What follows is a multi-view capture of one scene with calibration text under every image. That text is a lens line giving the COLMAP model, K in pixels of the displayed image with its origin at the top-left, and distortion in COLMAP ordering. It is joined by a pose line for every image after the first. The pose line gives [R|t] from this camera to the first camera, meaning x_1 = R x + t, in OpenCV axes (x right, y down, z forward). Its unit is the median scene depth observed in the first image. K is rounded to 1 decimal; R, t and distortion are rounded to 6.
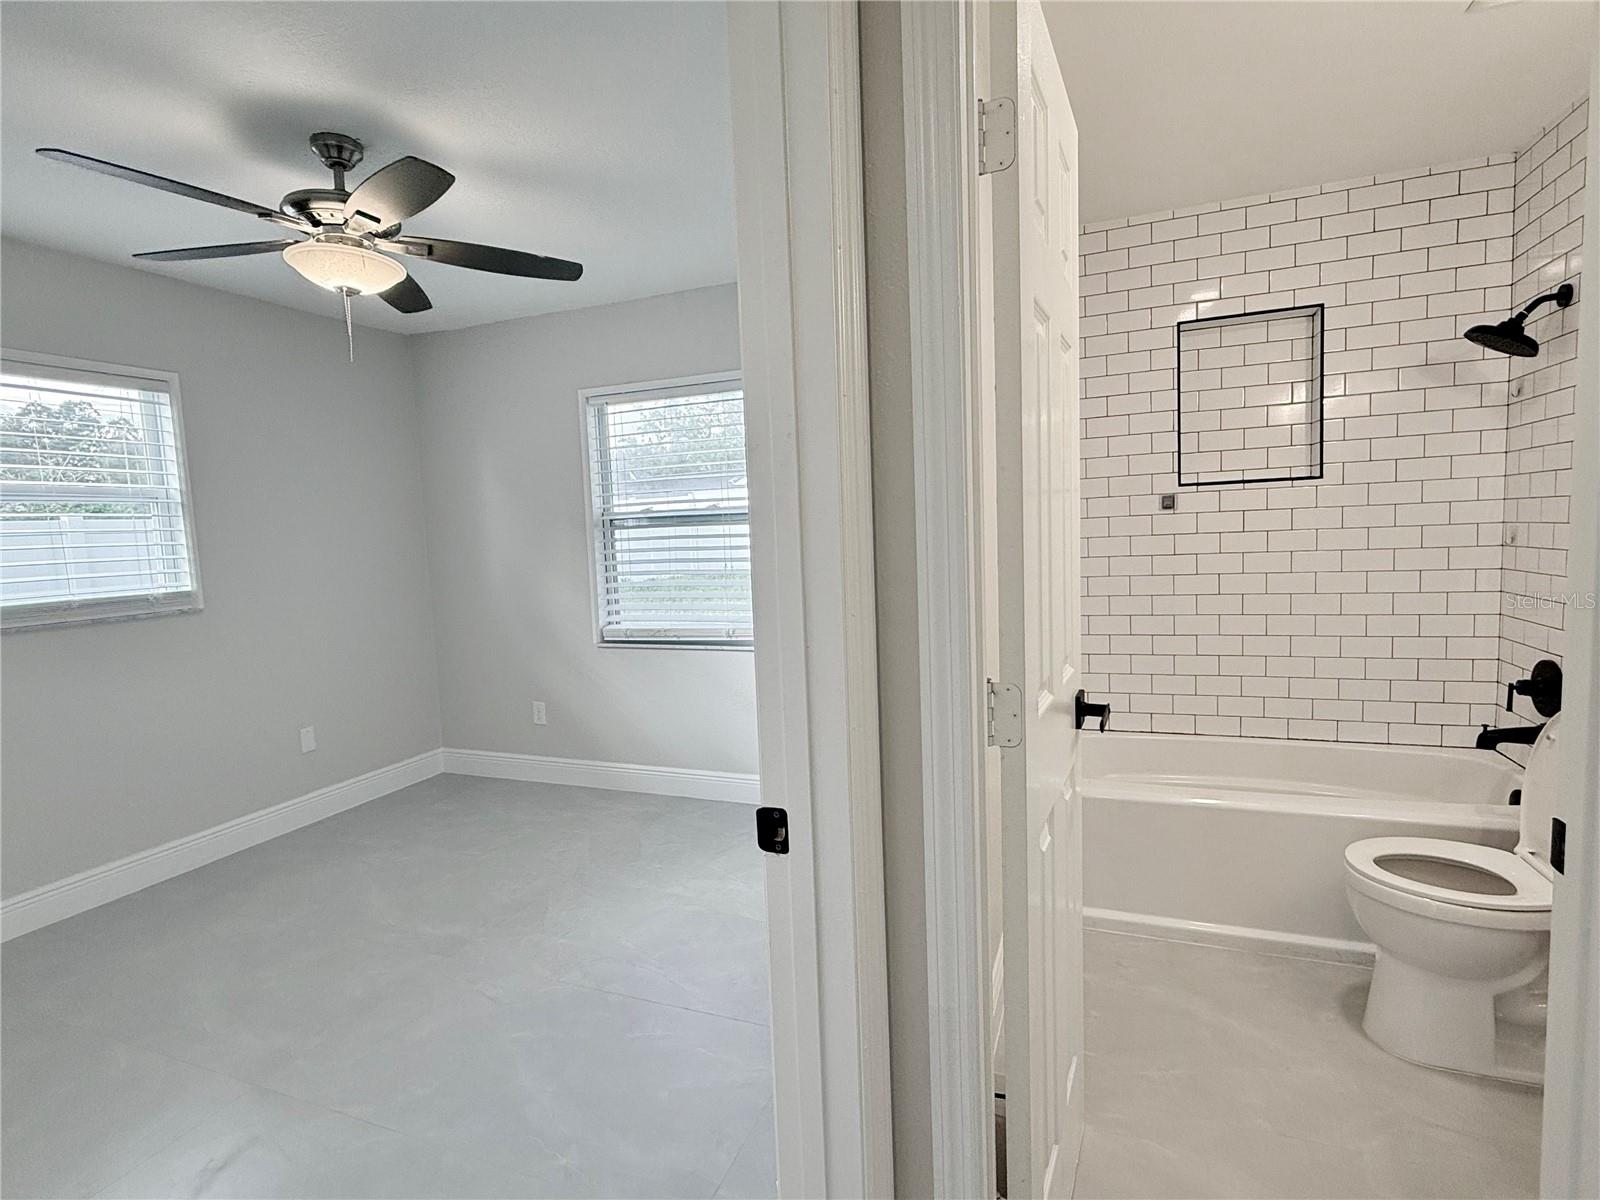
lens RADIAL K [[793.9, 0, 796.8], [0, 793.9, 595.6], [0, 0, 1]] dist [0.001018, -0.001028]
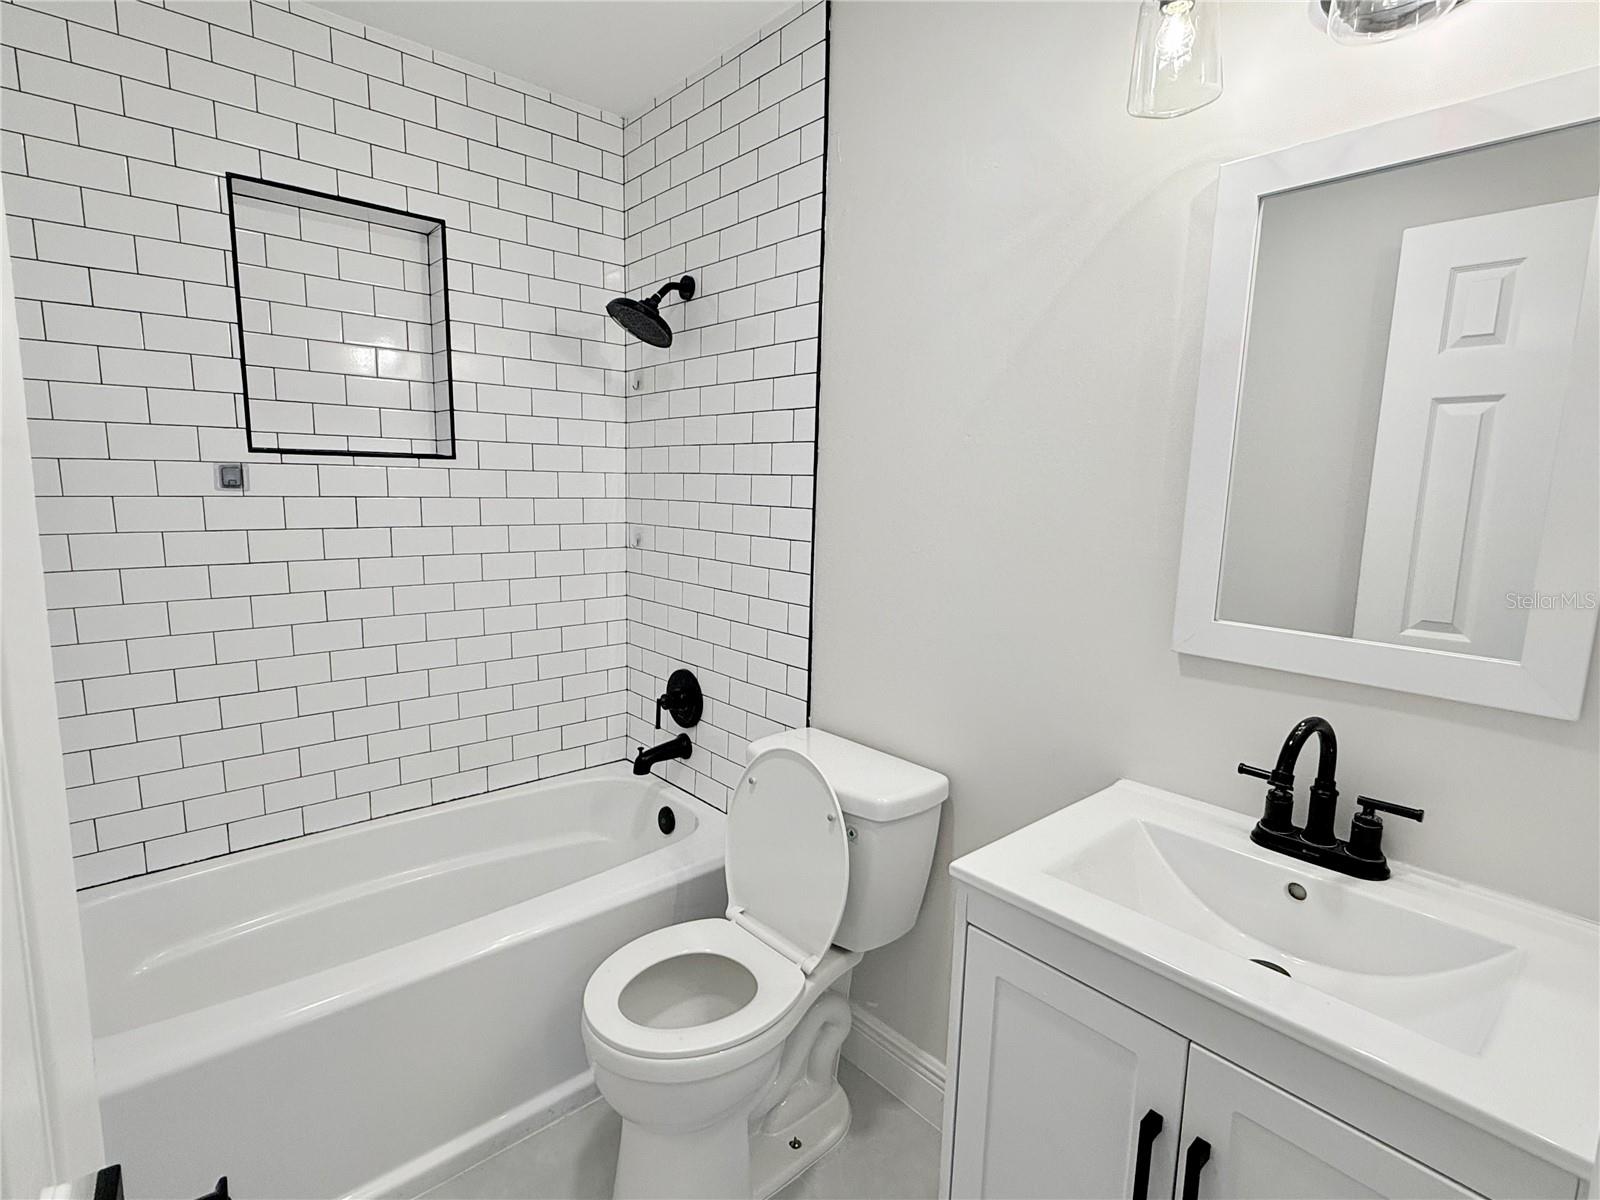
lens RADIAL K [[793.9, 0, 795.6], [0, 793.9, 601.8], [0, 0, 1]] dist [0.001018, -0.001028]
pose [[0.463484, -0.074264, 0.882988, 0.128329], [0.033639, 0.997238, 0.066216, -0.048978], [-0.885466, -0.000987, 0.464702, 0.344934]]
